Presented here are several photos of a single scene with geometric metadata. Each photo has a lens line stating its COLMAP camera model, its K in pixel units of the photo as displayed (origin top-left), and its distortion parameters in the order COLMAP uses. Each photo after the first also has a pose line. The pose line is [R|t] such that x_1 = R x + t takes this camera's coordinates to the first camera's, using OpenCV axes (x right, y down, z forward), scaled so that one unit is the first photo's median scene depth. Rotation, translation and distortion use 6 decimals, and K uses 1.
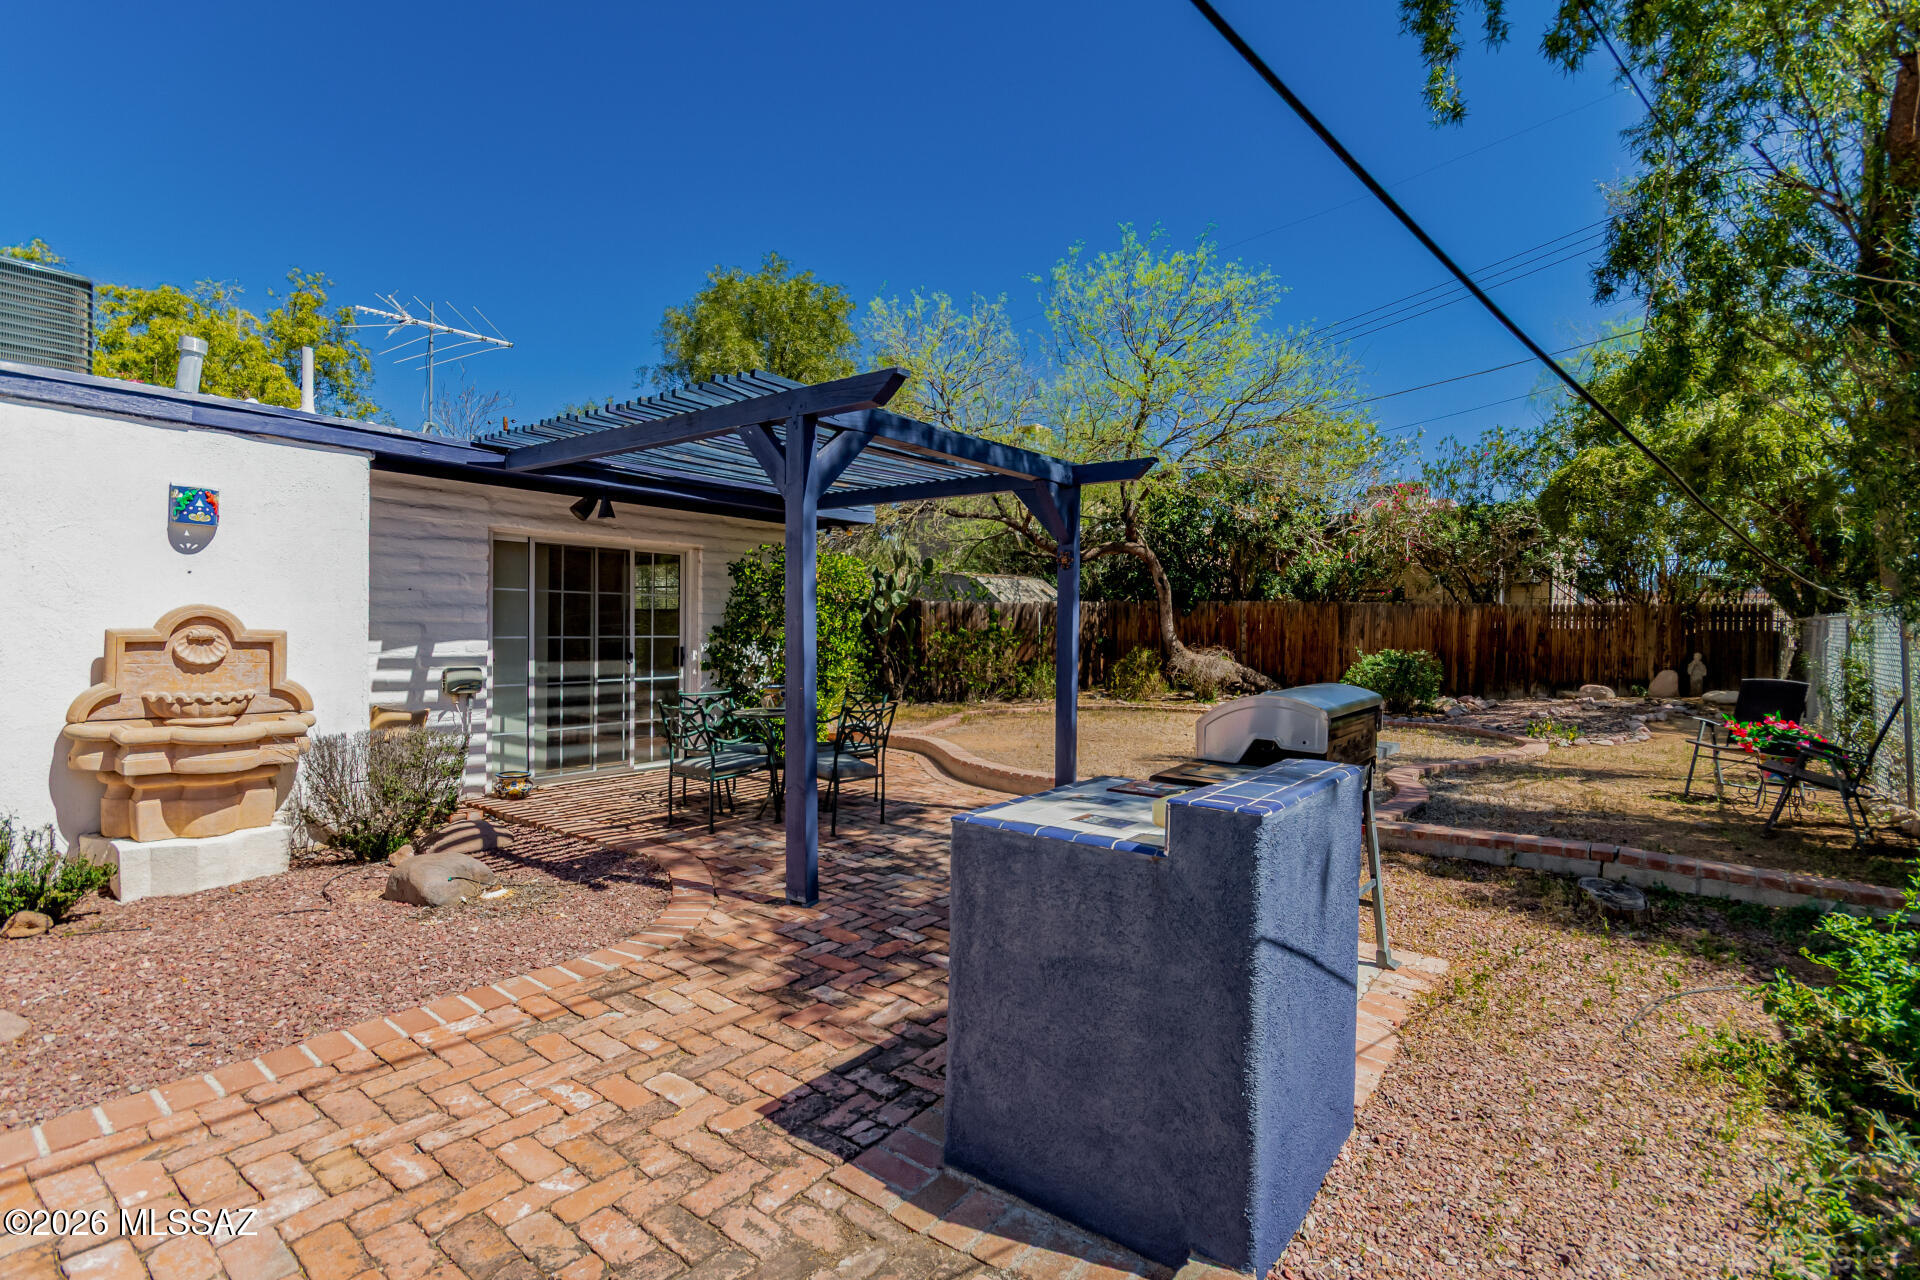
lens RADIAL K [[899.3, 0, 957.8], [0, 899.3, 627.9], [0, 0, 1]] dist [0.005095, 0.000659]
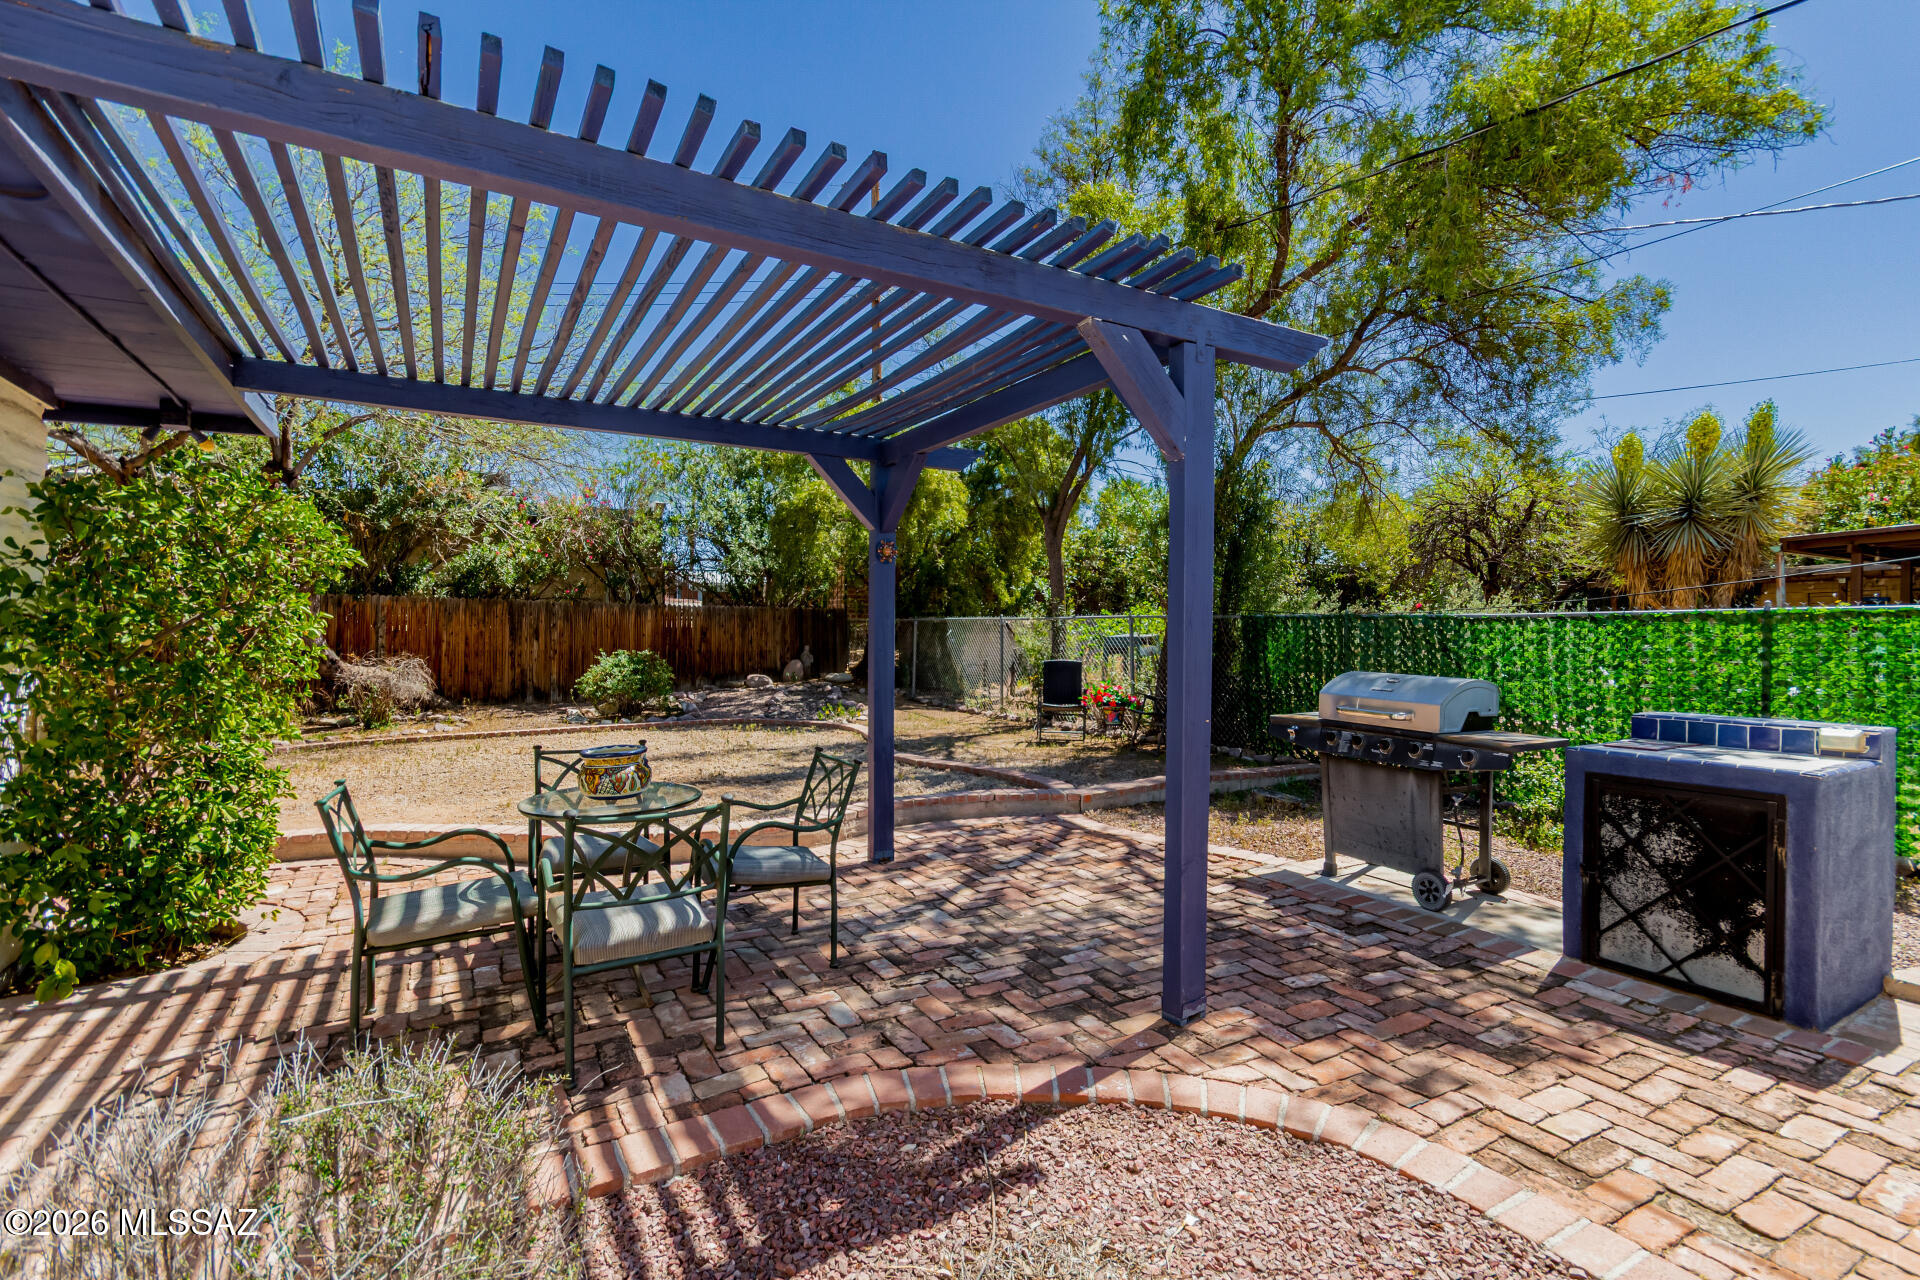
lens RADIAL K [[899.3, 0, 975.3], [0, 899.3, 636.9], [0, 0, 1]] dist [0.005095, 0.000659]
pose [[0.359131, -0.017713, 0.933119, -0.388536], [0.006359, 0.999843, 0.016533, -0.005691], [-0.933265, -0.000004, 0.359188, 0.383619]]
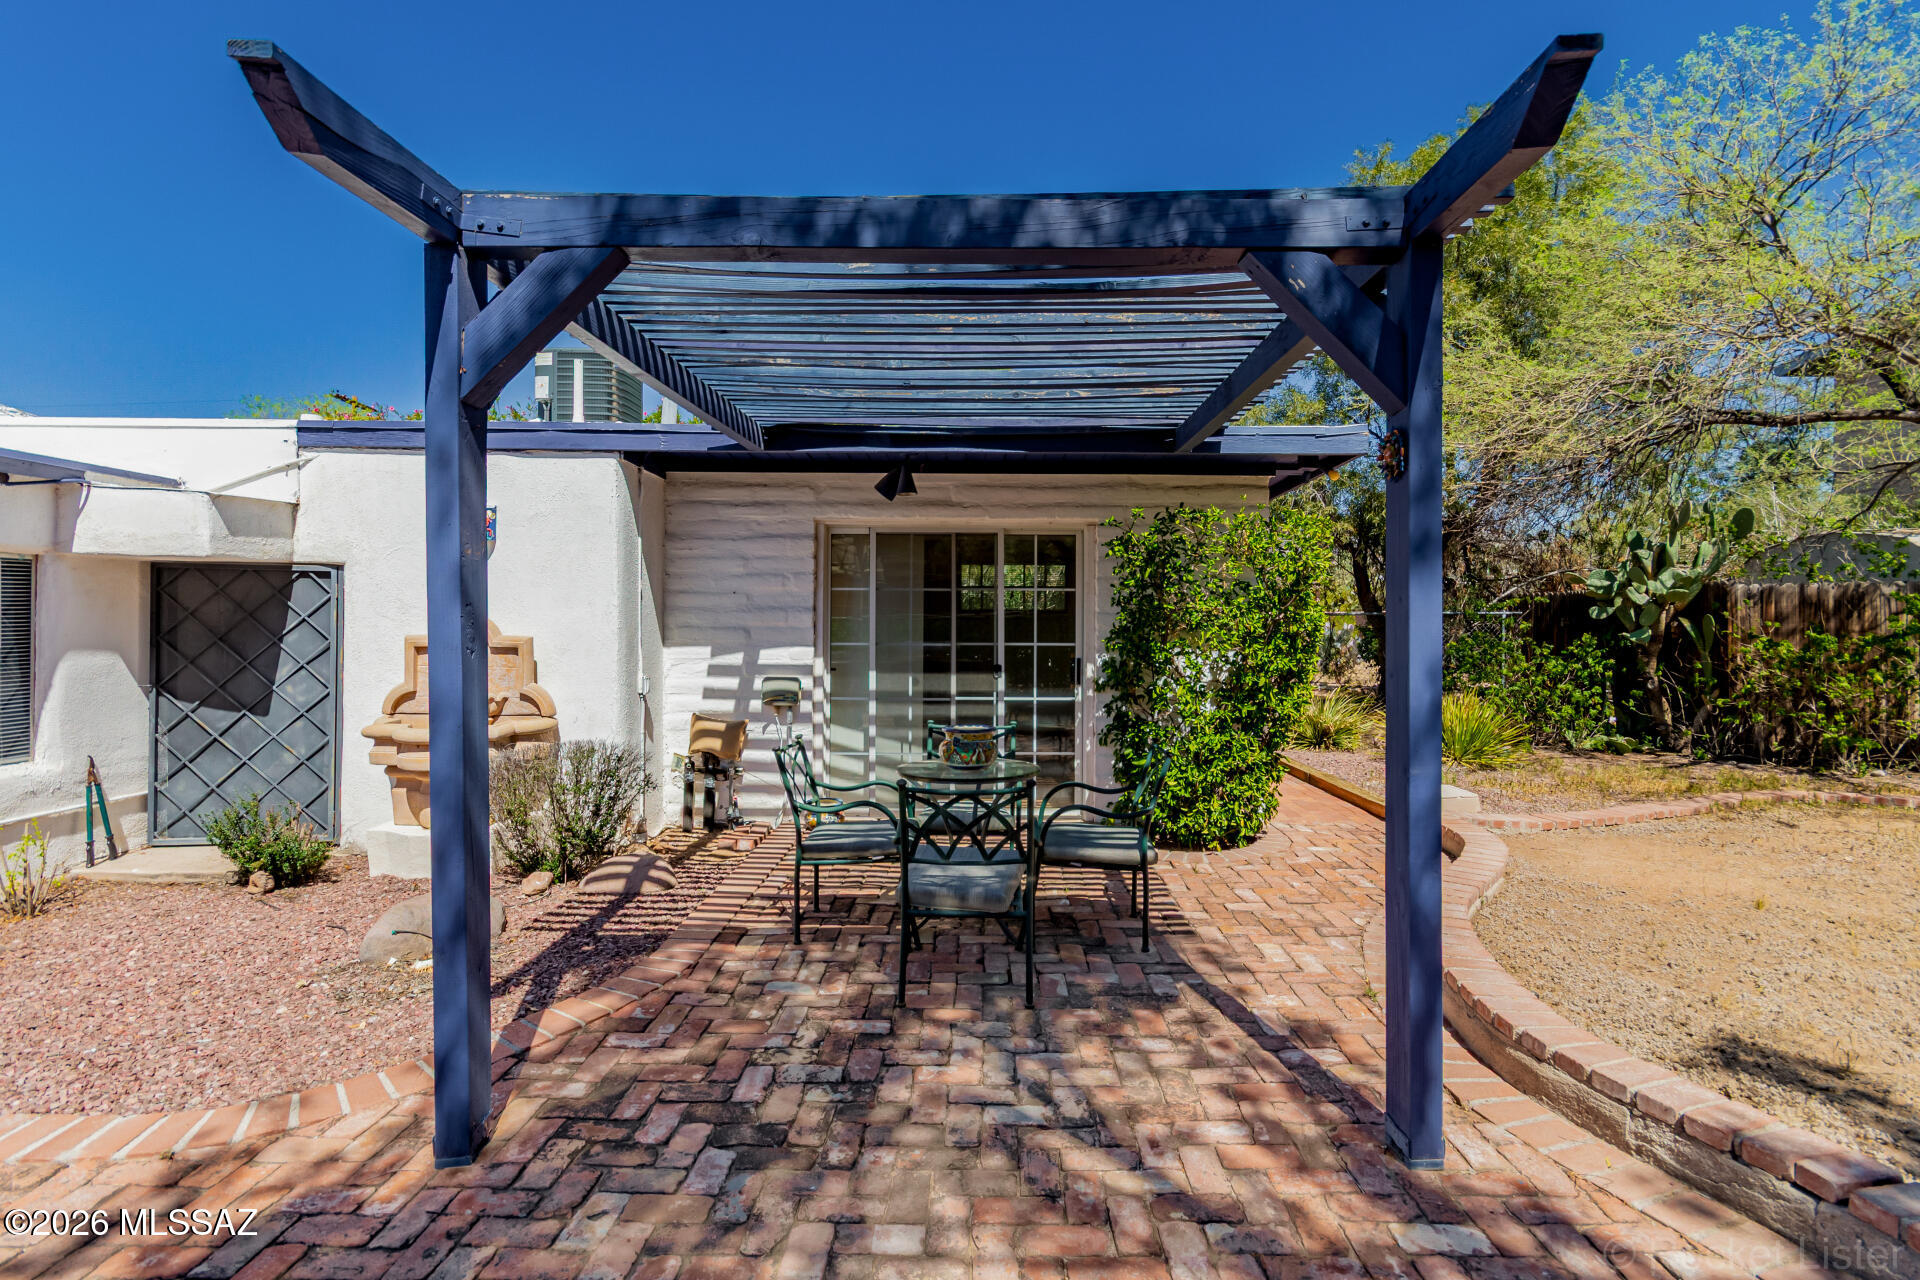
lens RADIAL K [[899.3, 0, 964.5], [0, 899.3, 622.0], [0, 0, 1]] dist [0.005095, 0.000659]
pose [[0.603467, -0.009173, -0.797335, 0.186374], [0.001550, 0.999945, -0.010330, -0.001145], [0.797387, 0.004998, 0.603448, 0.389162]]
